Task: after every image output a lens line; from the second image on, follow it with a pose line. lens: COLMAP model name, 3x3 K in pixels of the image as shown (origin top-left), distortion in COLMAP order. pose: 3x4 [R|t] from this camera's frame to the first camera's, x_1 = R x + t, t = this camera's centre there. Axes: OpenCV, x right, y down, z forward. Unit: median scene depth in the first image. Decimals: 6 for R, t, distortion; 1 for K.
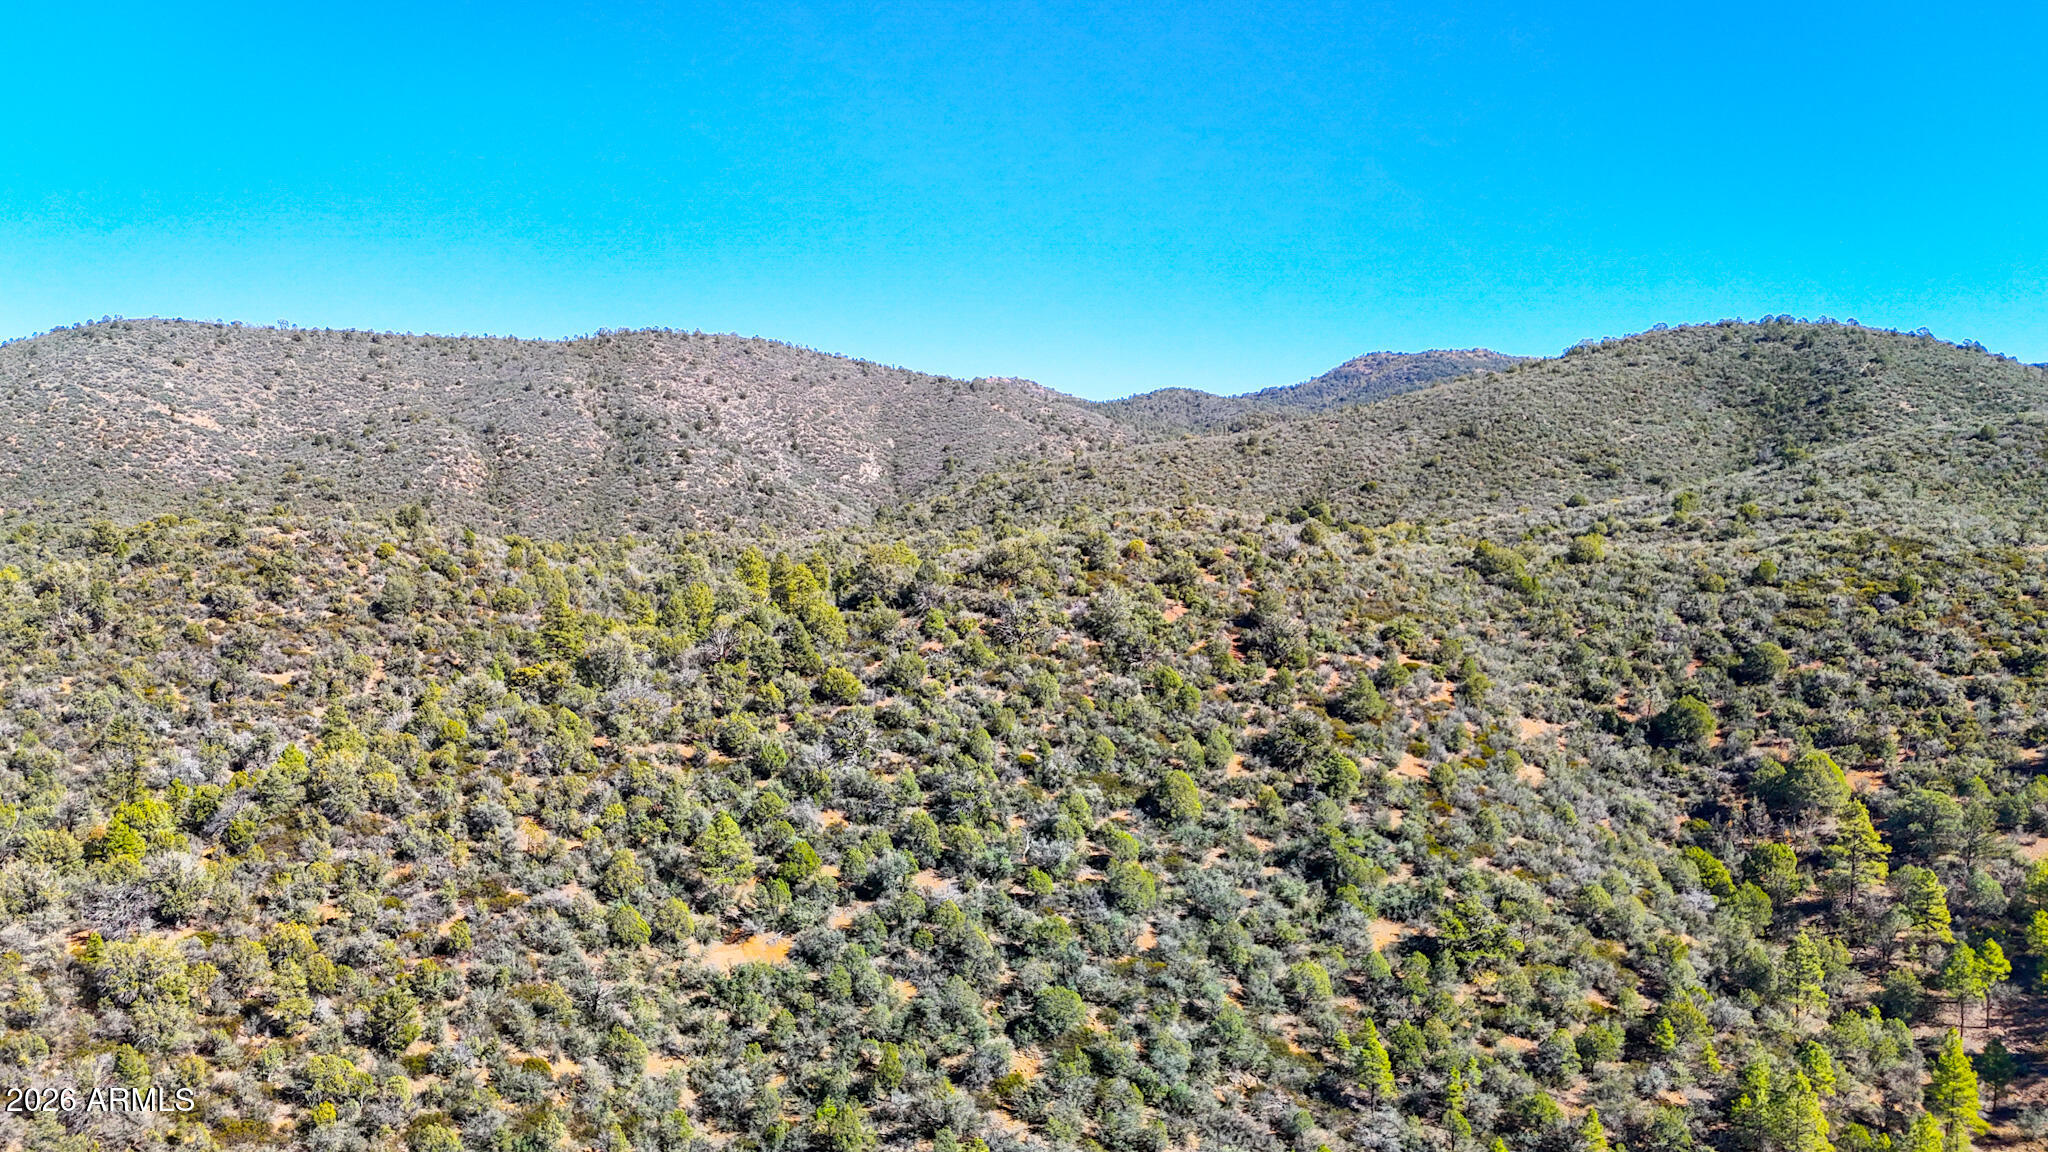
lens RADIAL K [[1498.0, 0, 1018.1], [0, 1498.0, 578.4], [0, 0, 1]] dist [0.077310, -0.073362]
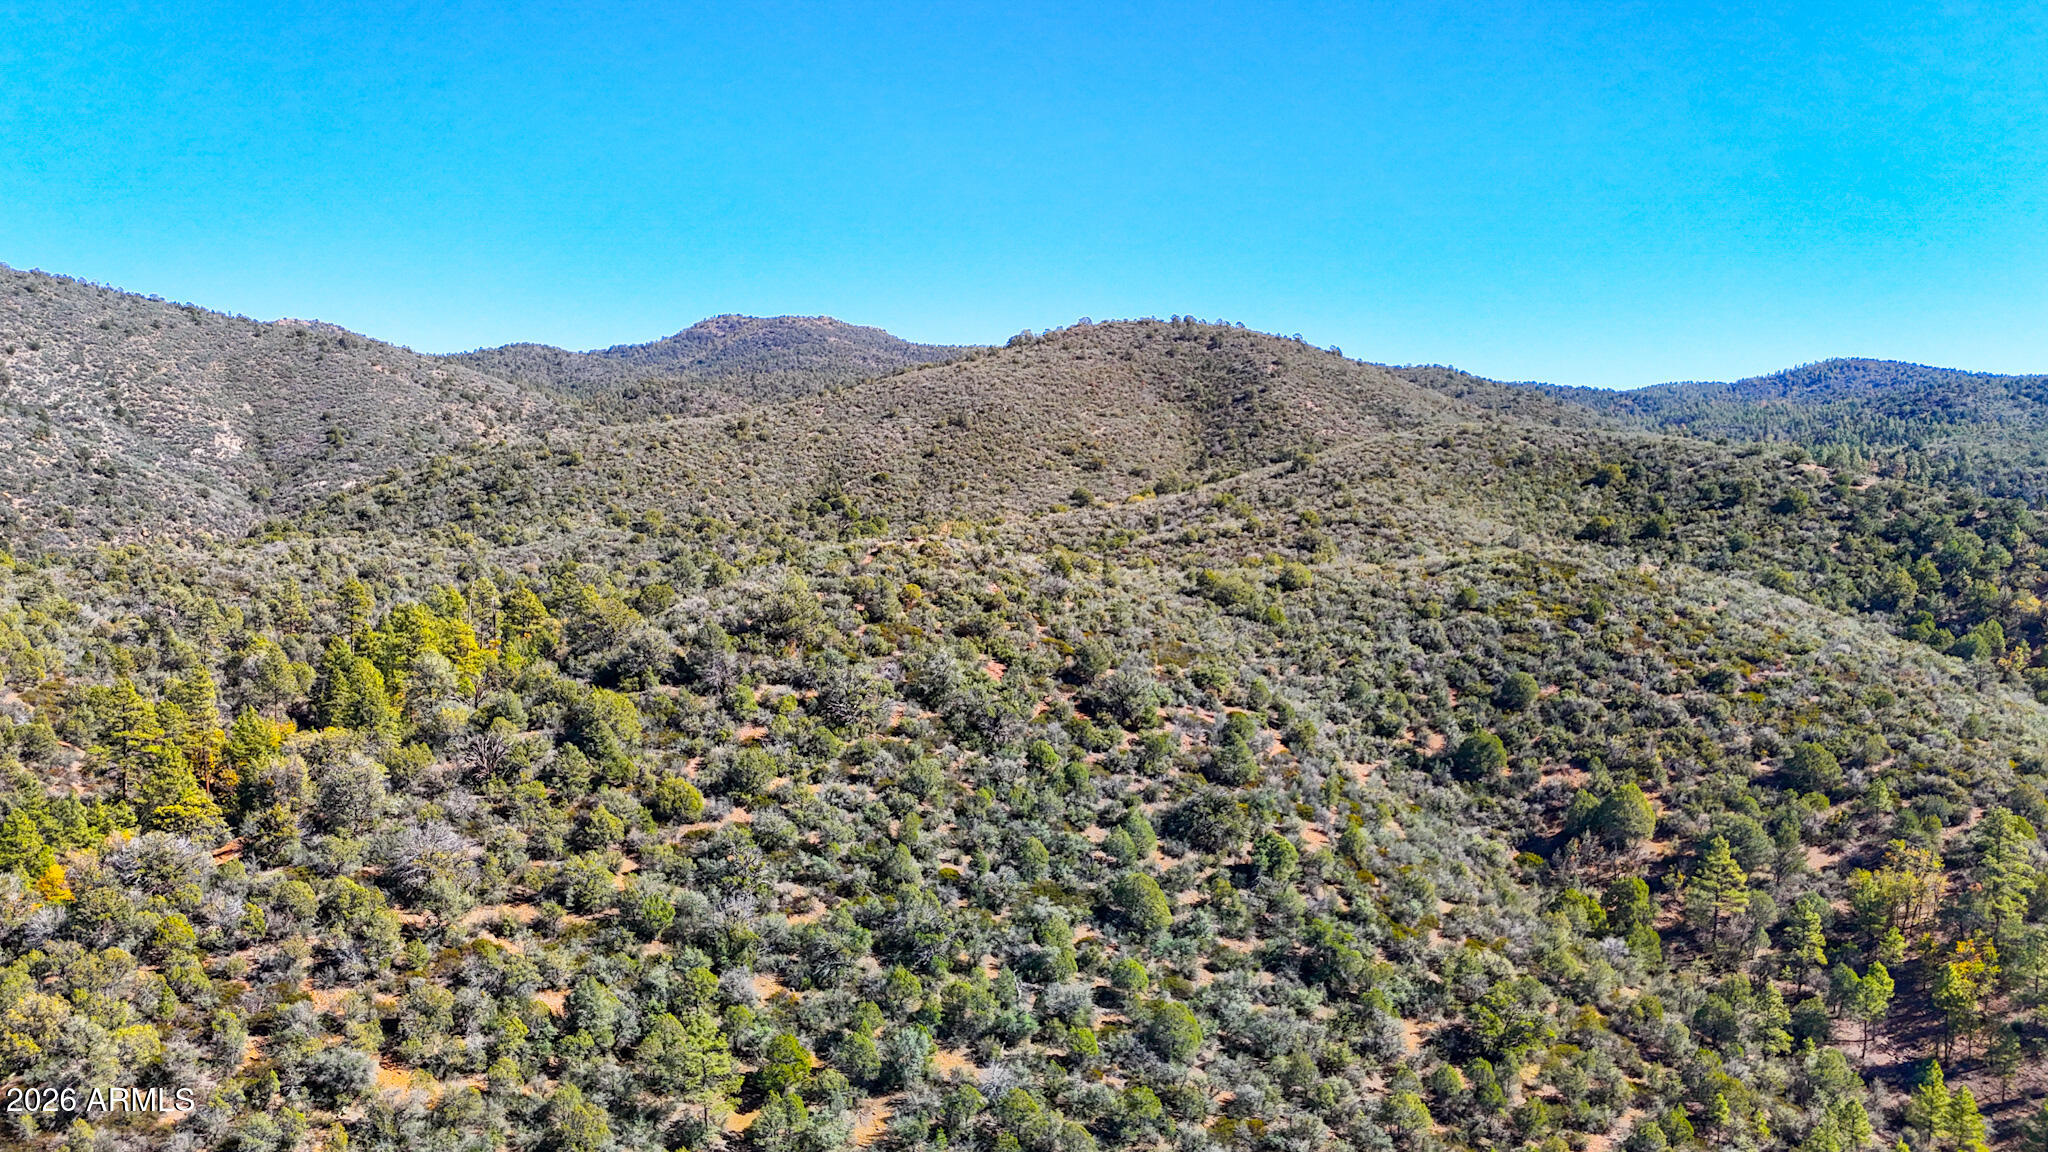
lens RADIAL K [[1498.0, 0, 1038.6], [0, 1498.0, 581.3], [0, 0, 1]] dist [0.077310, -0.073362]
pose [[0.901187, -0.032610, 0.432201, -0.099356], [0.020105, 0.999237, 0.033472, -0.023258], [-0.432963, -0.021475, 0.901156, 0.066959]]
